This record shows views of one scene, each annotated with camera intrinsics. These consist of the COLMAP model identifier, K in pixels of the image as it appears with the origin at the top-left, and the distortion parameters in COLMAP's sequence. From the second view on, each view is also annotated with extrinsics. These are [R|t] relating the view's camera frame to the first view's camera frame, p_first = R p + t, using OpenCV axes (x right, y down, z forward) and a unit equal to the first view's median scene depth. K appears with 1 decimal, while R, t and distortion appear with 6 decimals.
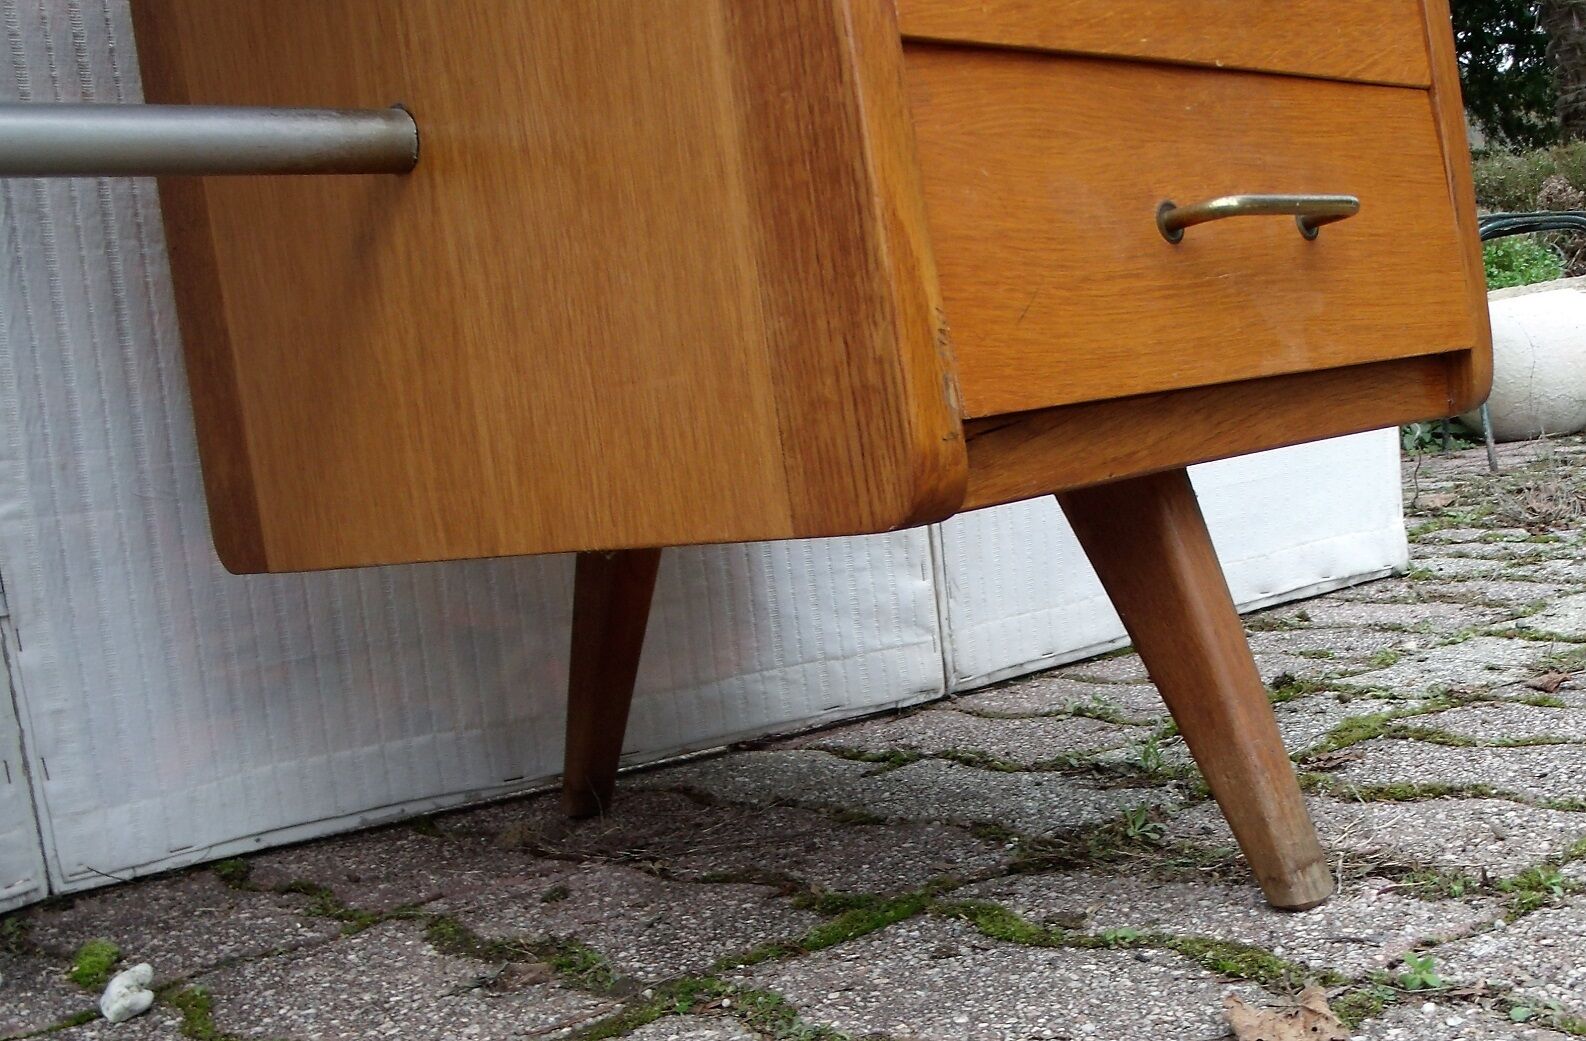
lens RADIAL K [[1729.5, 0, 974.9], [0, 1729.5, 675.8], [0, 0, 1]] dist [-0.078551, 0.000000]
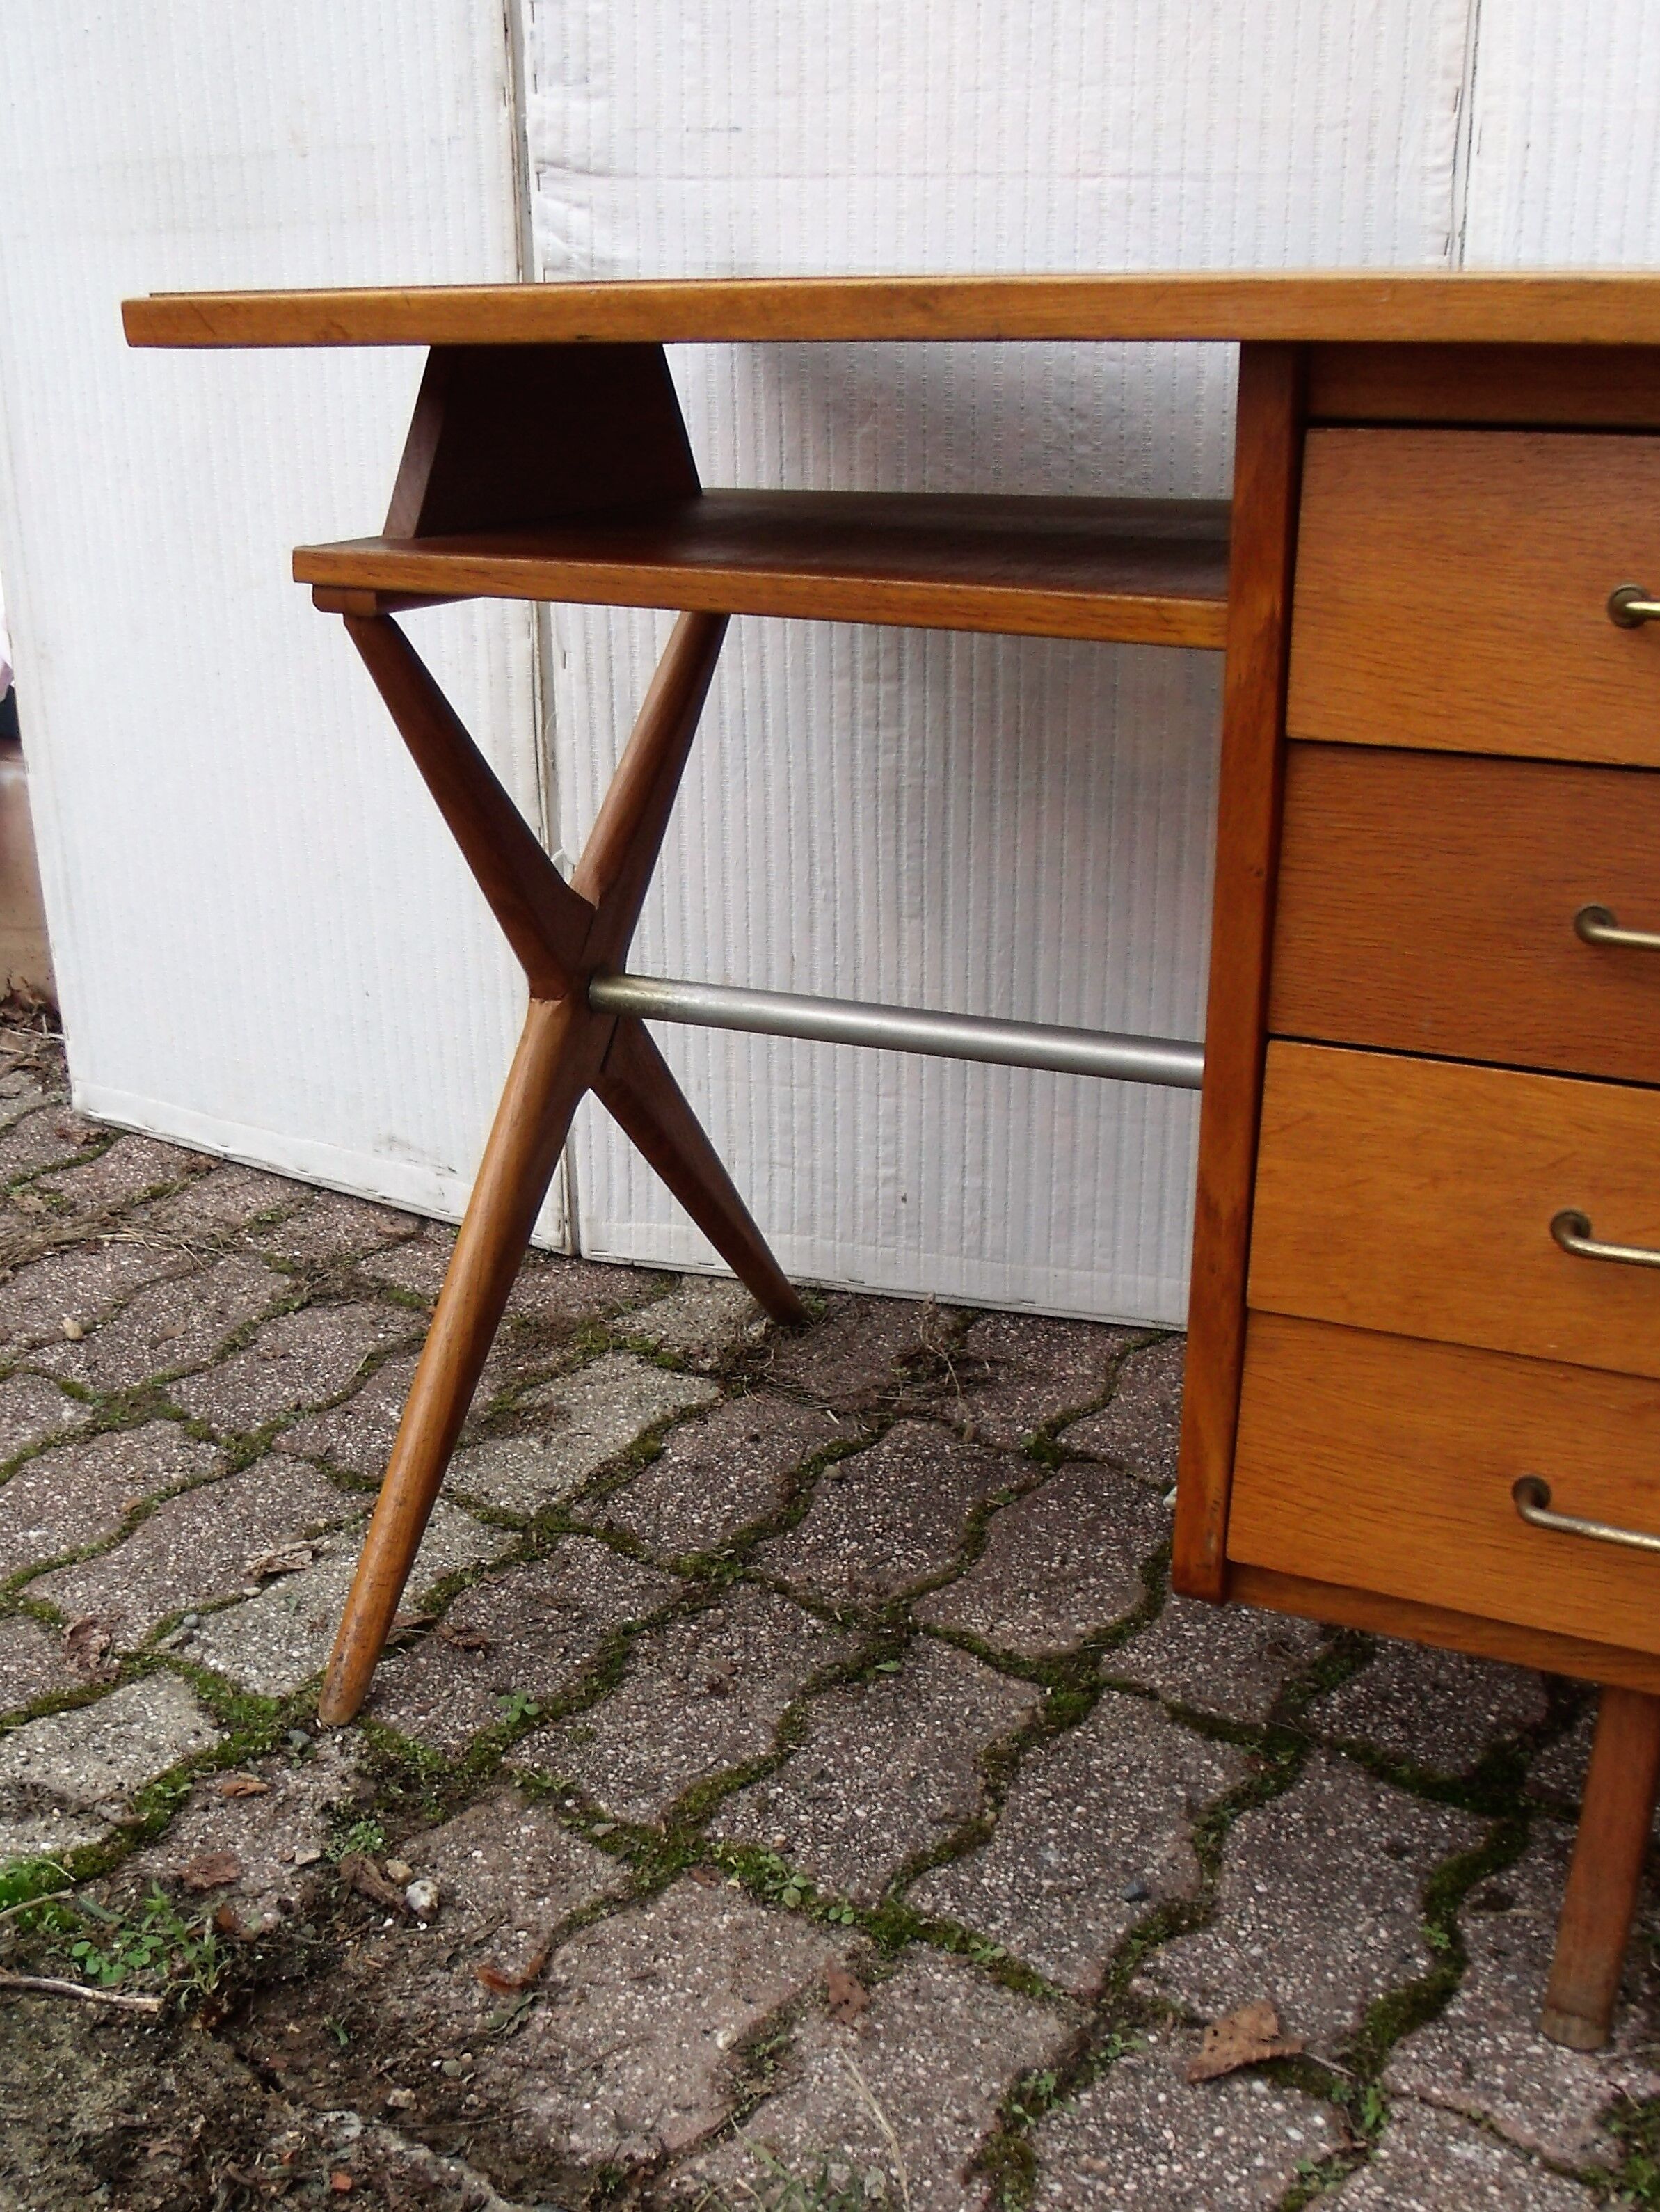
lens RADIAL K [[2429.6, 0, 718.5], [0, 2429.6, 1172.0], [0, 0, 1]] dist [-0.097741, 0.000000]
pose [[0.237835, 0.457196, -0.856975, 1.149586], [-0.159555, 0.888696, 0.429838, -0.964294], [0.958111, 0.034504, 0.284311, 0.014123]]
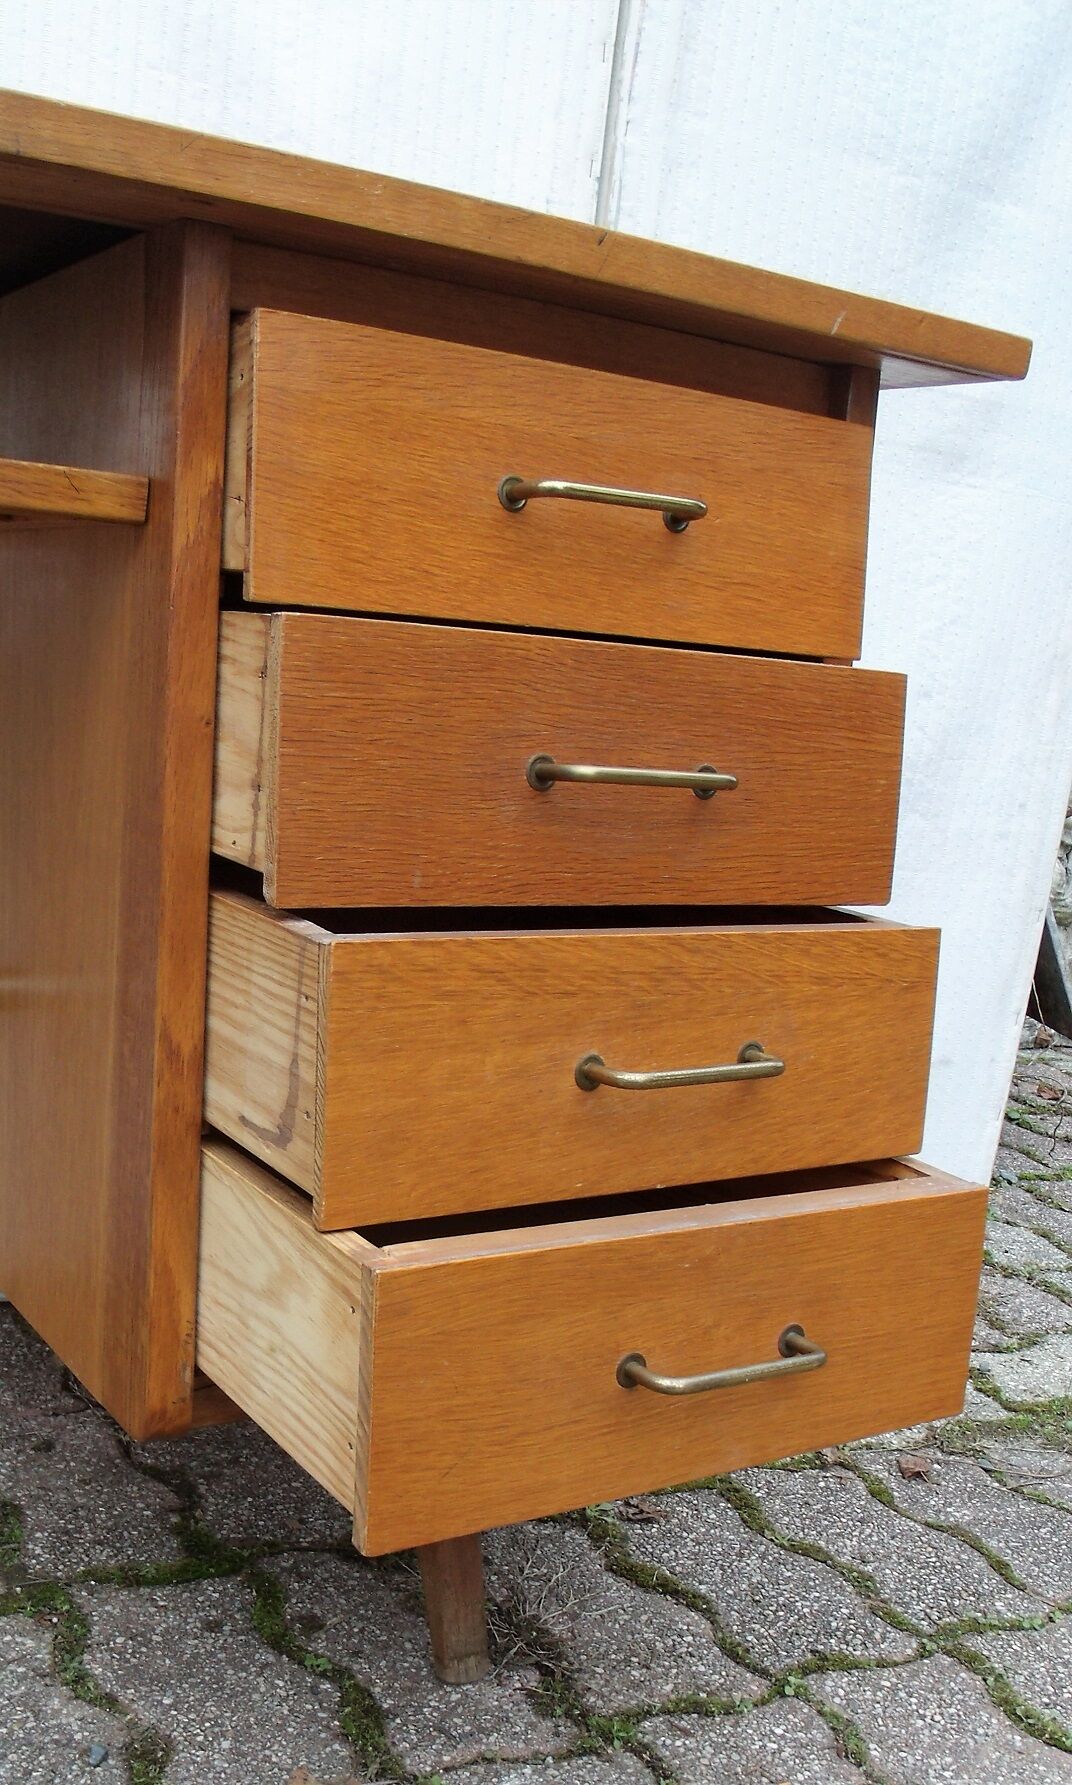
lens RADIAL K [[1755.8, 0, 456.4], [0, 1755.8, 1090.9], [0, 0, 1]] dist [-0.104106, 0.000000]
pose [[0.938948, 0.269538, -0.213835, 0.368723], [-0.247459, 0.960858, 0.124566, -0.509677], [0.239040, -0.064046, 0.968895, -0.335374]]
